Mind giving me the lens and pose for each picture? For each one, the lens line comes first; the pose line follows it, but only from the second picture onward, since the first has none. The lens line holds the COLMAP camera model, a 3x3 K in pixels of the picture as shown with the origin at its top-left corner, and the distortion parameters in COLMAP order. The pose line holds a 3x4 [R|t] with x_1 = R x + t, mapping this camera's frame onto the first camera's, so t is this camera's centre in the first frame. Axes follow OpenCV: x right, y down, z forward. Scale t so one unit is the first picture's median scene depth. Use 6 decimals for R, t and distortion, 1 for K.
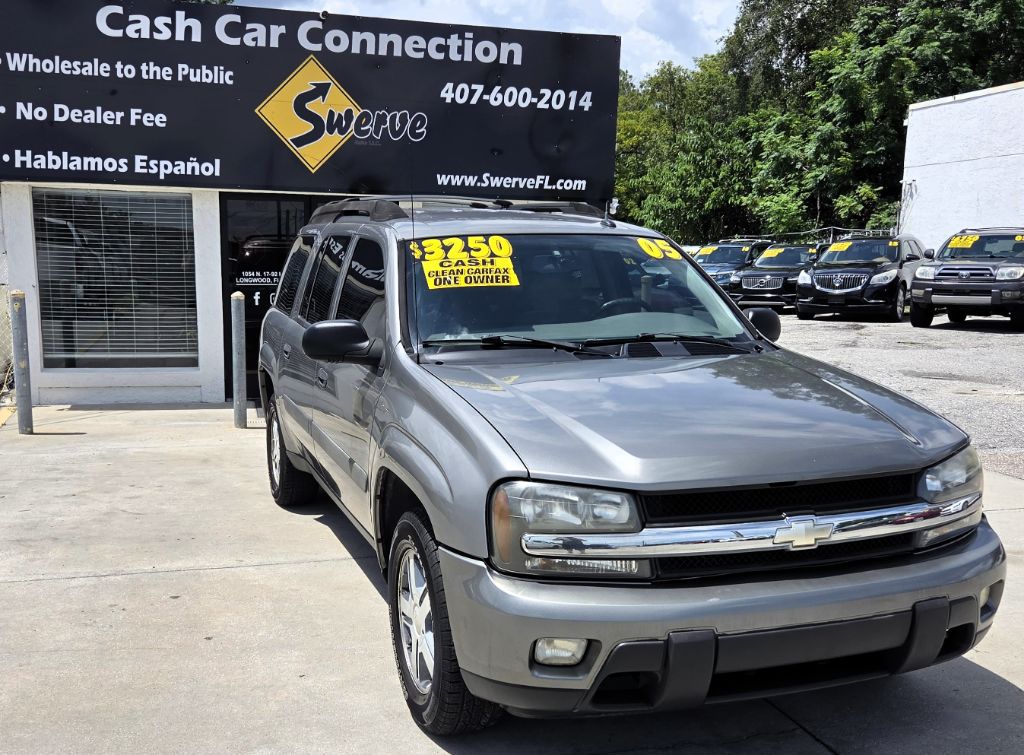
lens RADIAL K [[999.4, 0, 450.5], [0, 999.4, 419.6], [0, 0, 1]] dist [0.077371, -0.096581]
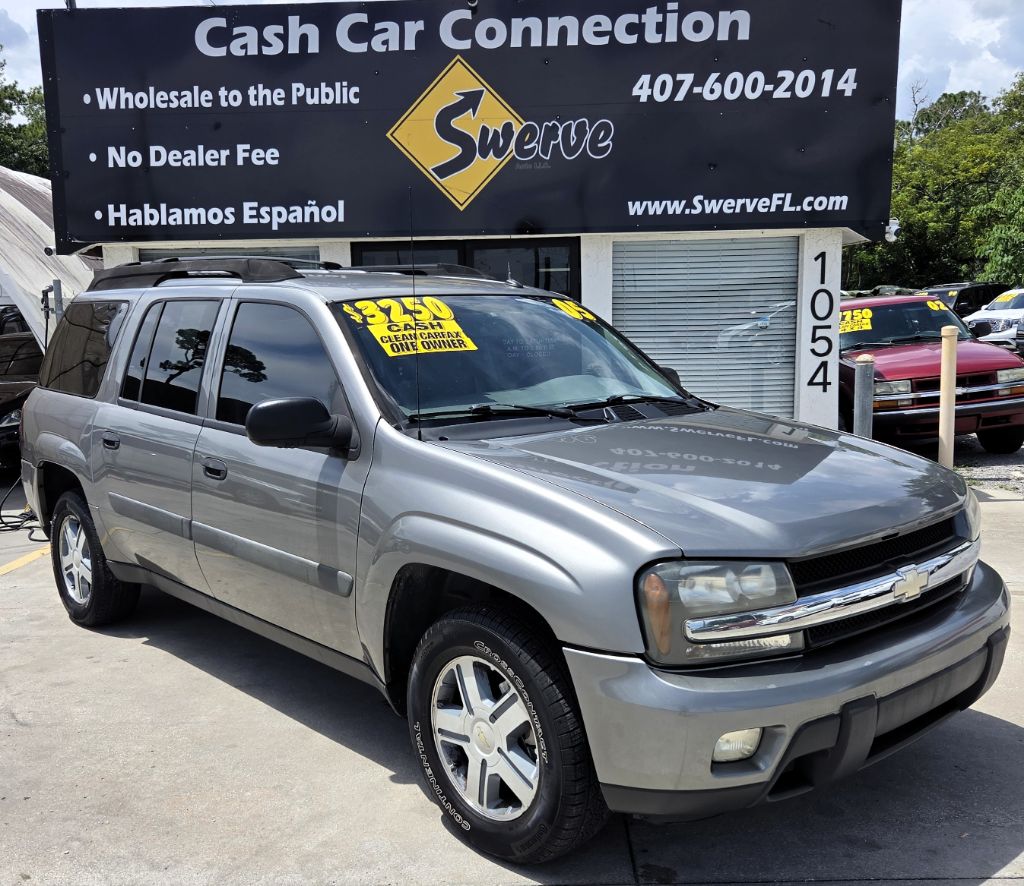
lens RADIAL K [[997.4, 0, 481.5], [0, 997.4, 472.2], [0, 0, 1]] dist [0.086641, -0.108675]
pose [[0.960871, 0.006980, -0.276908, 0.094252], [-0.008578, 0.999953, -0.004559, -0.043206], [0.276863, 0.006756, 0.960886, 0.276448]]
